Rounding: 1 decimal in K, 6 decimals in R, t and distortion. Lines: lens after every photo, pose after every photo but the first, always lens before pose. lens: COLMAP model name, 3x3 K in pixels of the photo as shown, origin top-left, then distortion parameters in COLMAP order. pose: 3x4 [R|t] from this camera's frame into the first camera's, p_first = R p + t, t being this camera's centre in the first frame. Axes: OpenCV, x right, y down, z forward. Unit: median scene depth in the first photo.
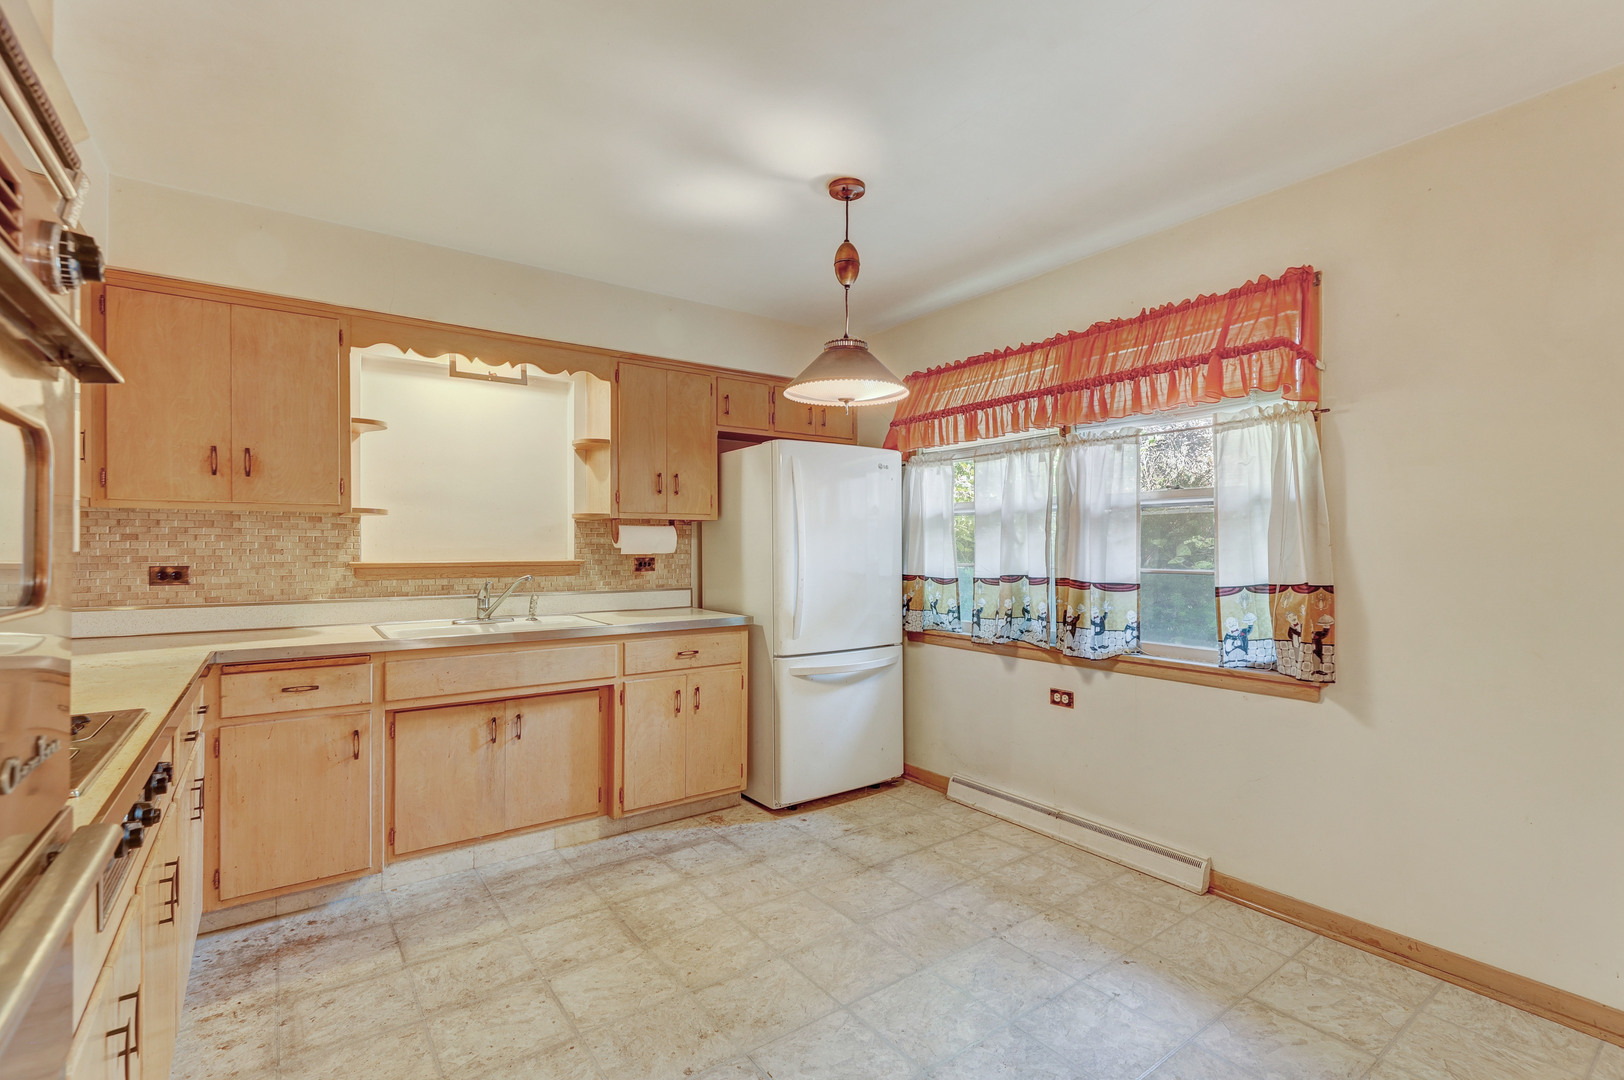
lens RADIAL K [[744.1, 0, 816.2], [0, 744.1, 544.1], [0, 0, 1]] dist [0.005187, -0.000307]
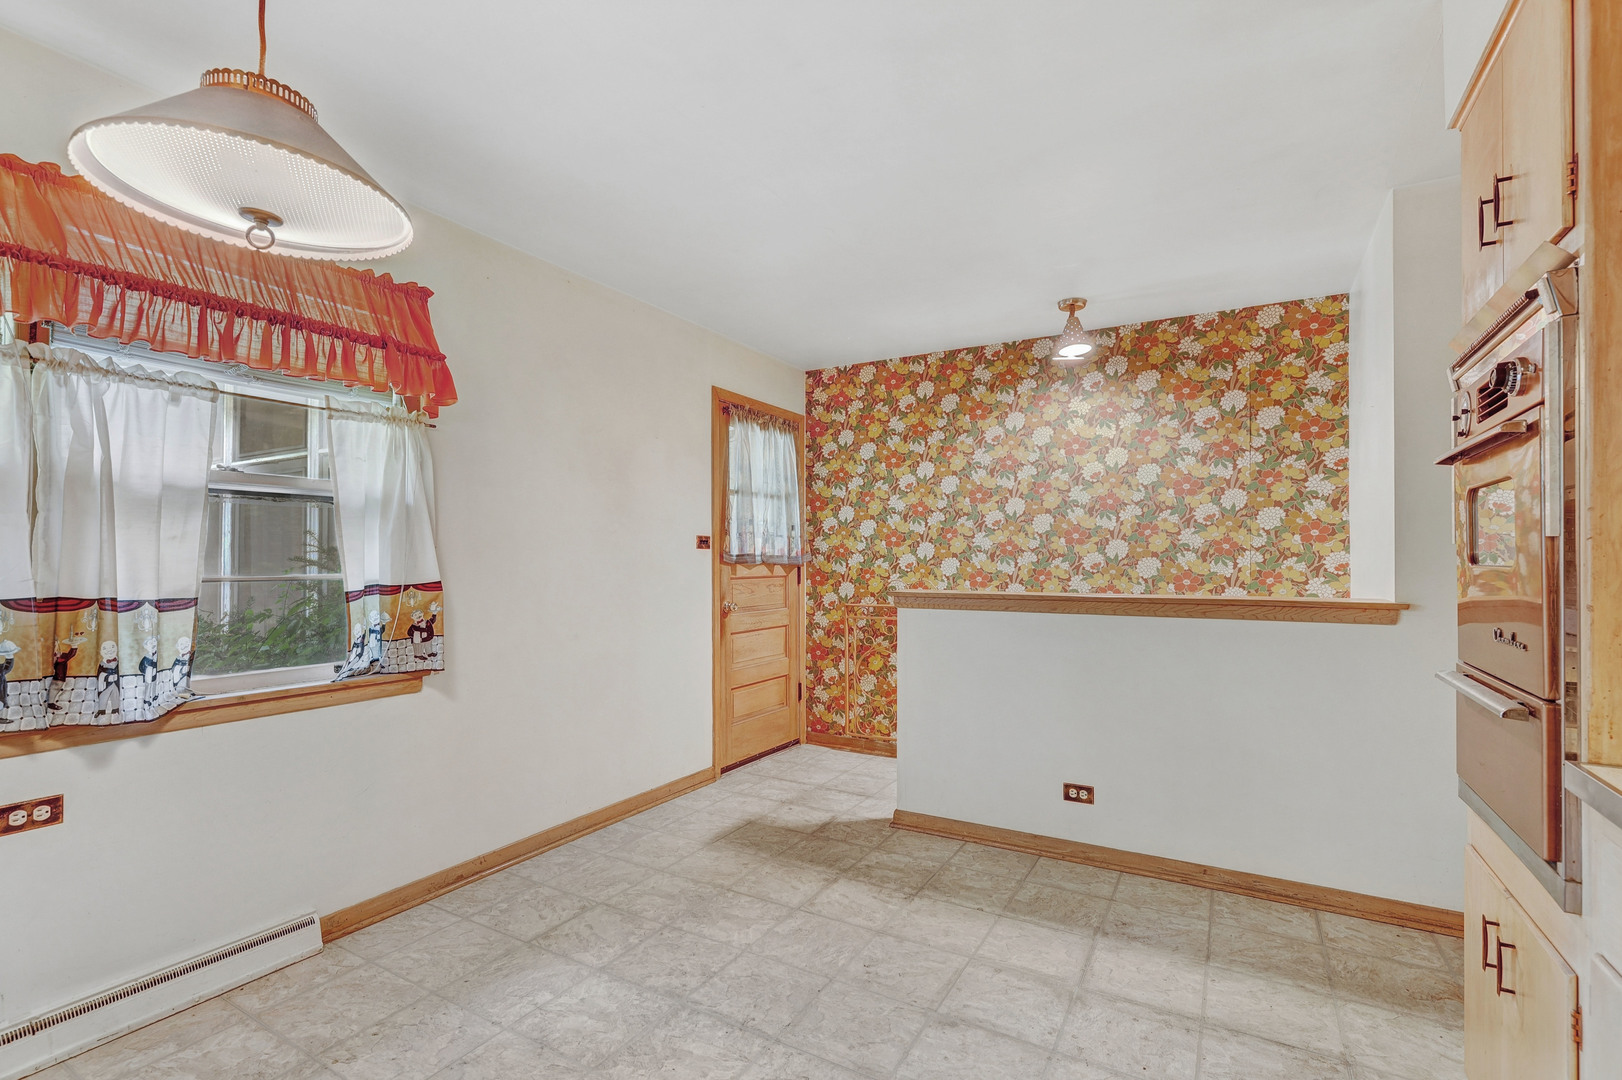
lens RADIAL K [[743.2, 0, 814.2], [0, 743.2, 552.4], [0, 0, 1]] dist [0.005187, -0.000307]
pose [[-0.408471, 0.008268, 0.912734, -0.507965], [-0.006540, 0.999907, -0.011984, 0.016896], [-0.912748, -0.010864, -0.408379, 0.843223]]
